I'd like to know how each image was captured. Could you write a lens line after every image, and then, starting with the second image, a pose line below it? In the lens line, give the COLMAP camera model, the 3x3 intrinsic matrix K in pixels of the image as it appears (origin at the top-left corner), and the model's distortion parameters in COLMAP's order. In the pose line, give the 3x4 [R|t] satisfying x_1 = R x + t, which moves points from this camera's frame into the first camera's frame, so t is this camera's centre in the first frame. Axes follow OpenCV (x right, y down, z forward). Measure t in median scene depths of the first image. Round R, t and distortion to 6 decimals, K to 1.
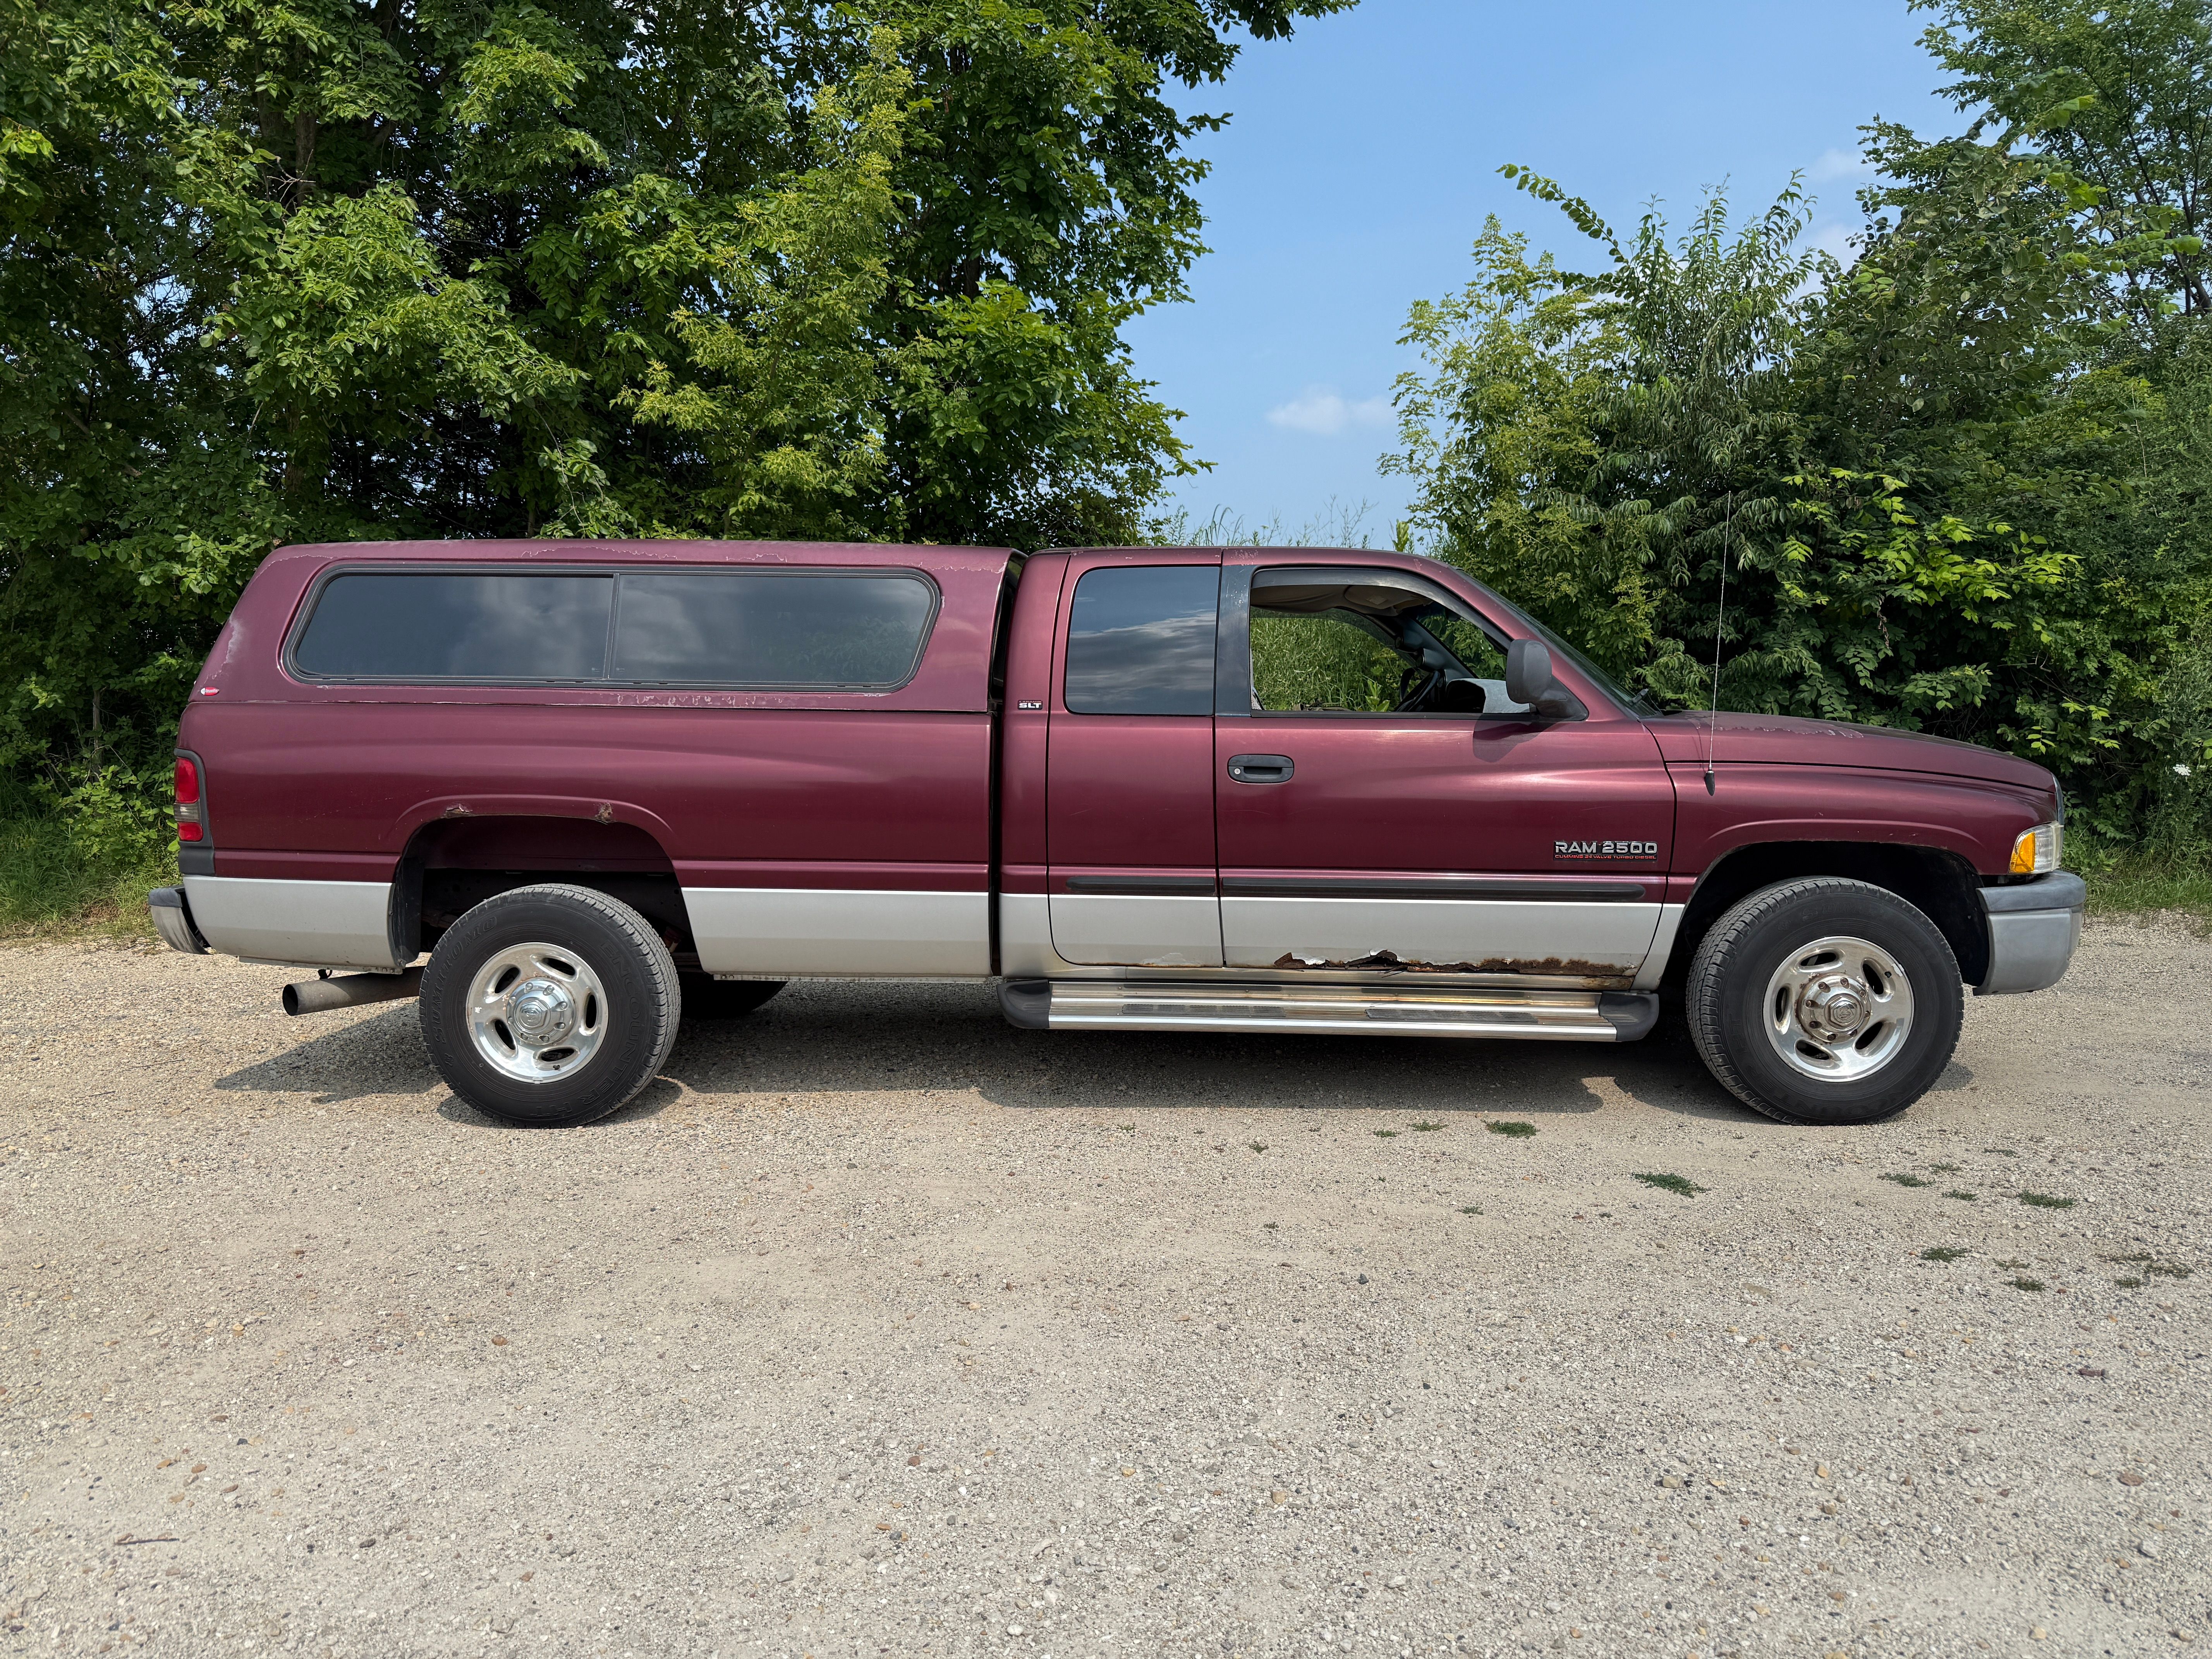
lens RADIAL K [[1577.3, 0, 1106.0], [0, 1577.3, 829.5], [0, 0, 1]] dist [0.052759, -0.086757]
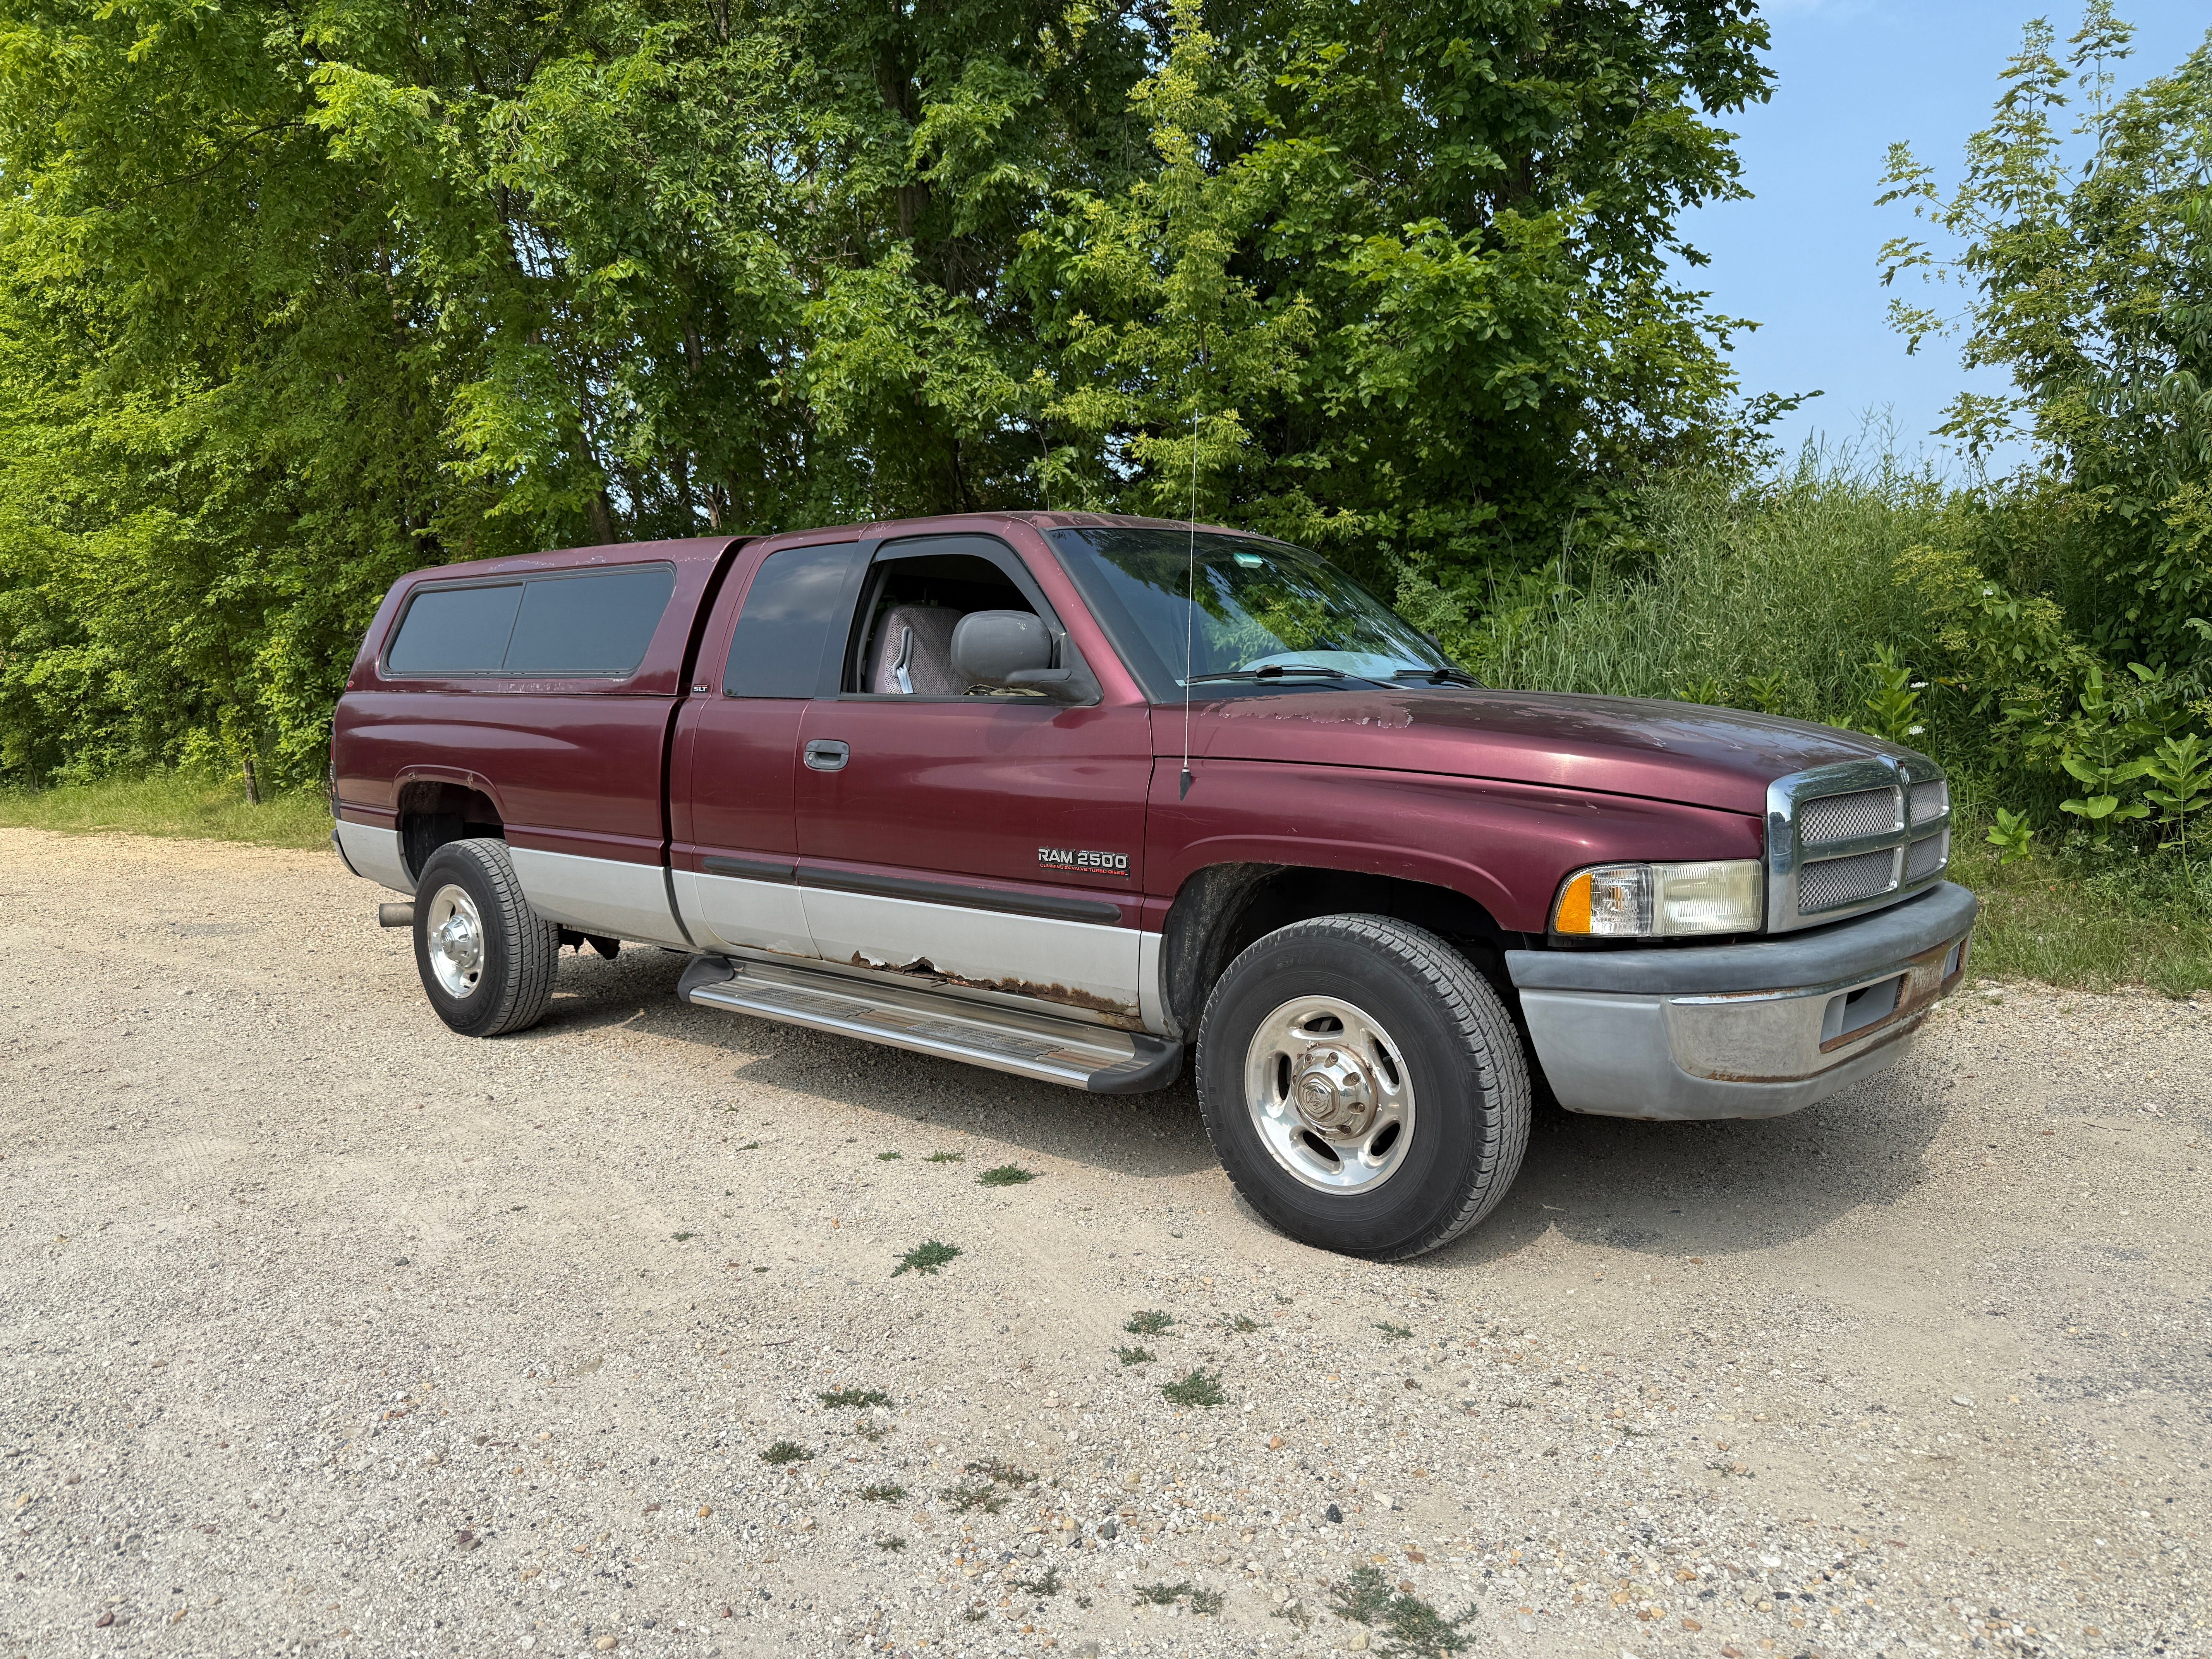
lens RADIAL K [[1577.3, 0, 1106.0], [0, 1577.3, 829.5], [0, 0, 1]] dist [0.052759, -0.086757]
pose [[0.782130, 0.047435, -0.621307, 0.819694], [-0.037348, 0.998874, 0.029246, -0.027684], [0.621995, 0.000330, 0.783021, 0.353059]]
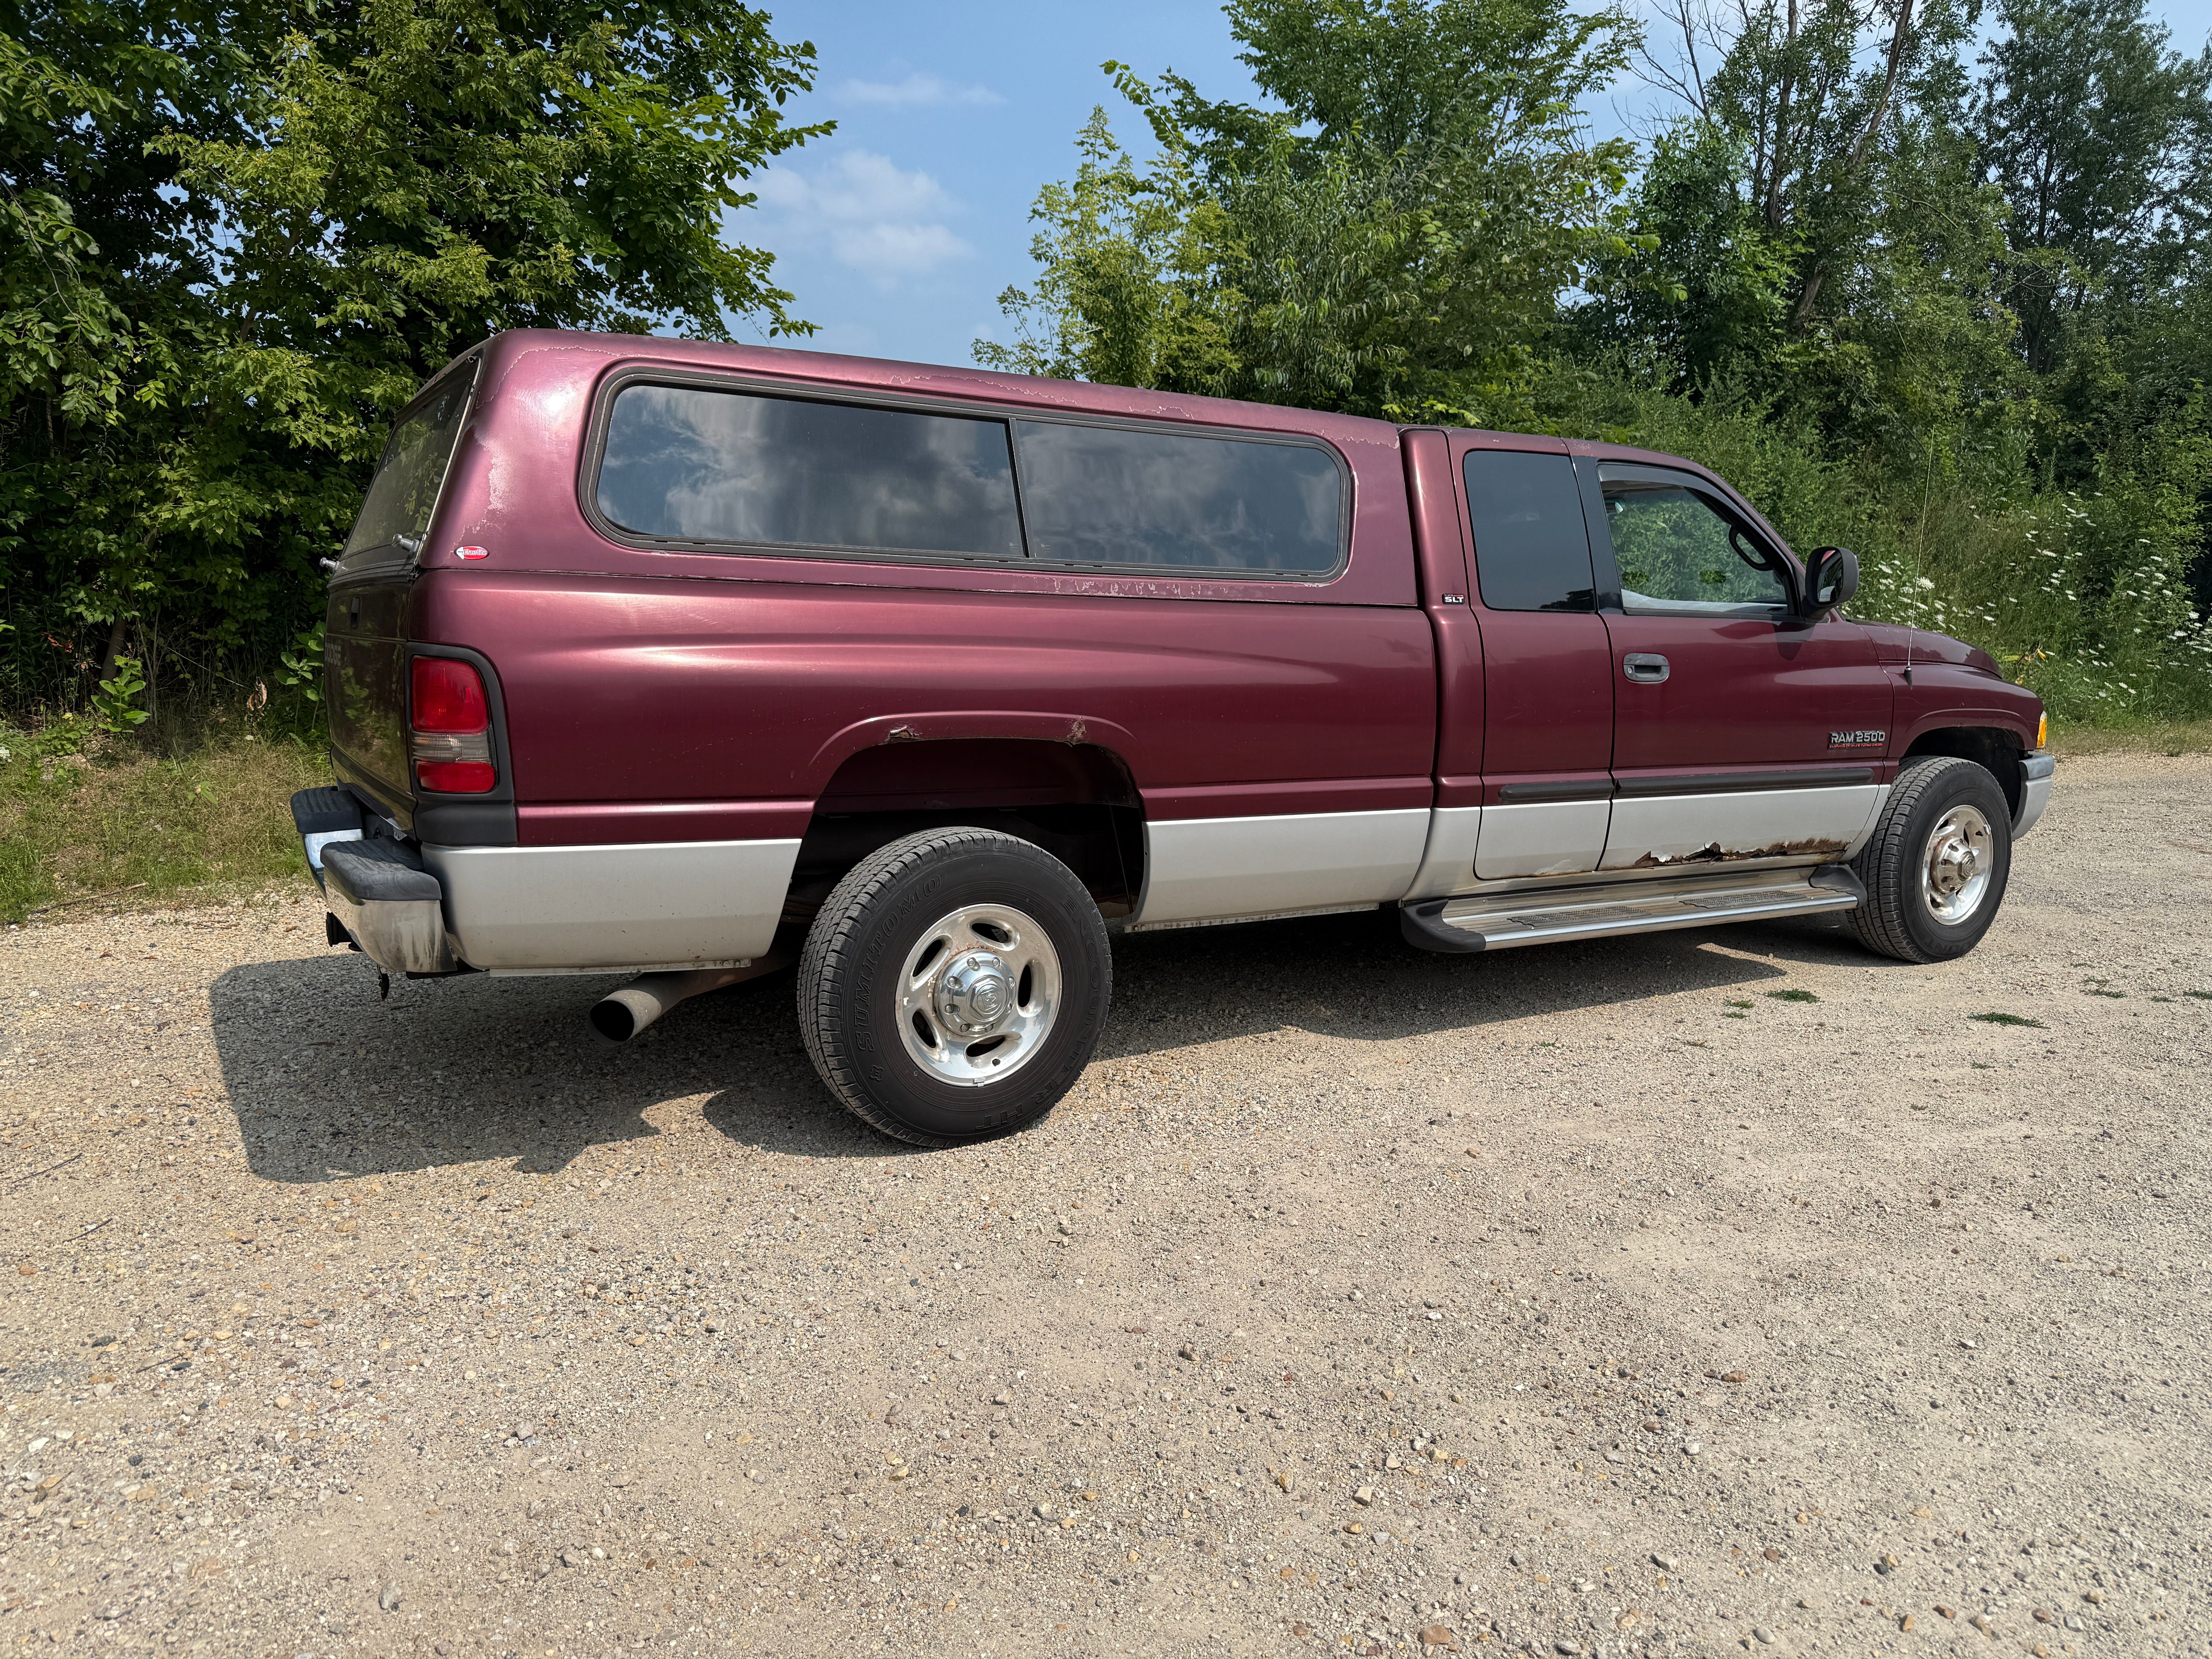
lens RADIAL K [[1559.2, 0, 1106.0], [0, 1559.2, 829.5], [0, 0, 1]] dist [0.086694, -0.087447]
pose [[0.834403, -0.060839, 0.547786, -0.729358], [0.027057, 0.997212, 0.069541, -0.015401], [-0.550490, -0.043204, 0.833723, 0.349959]]
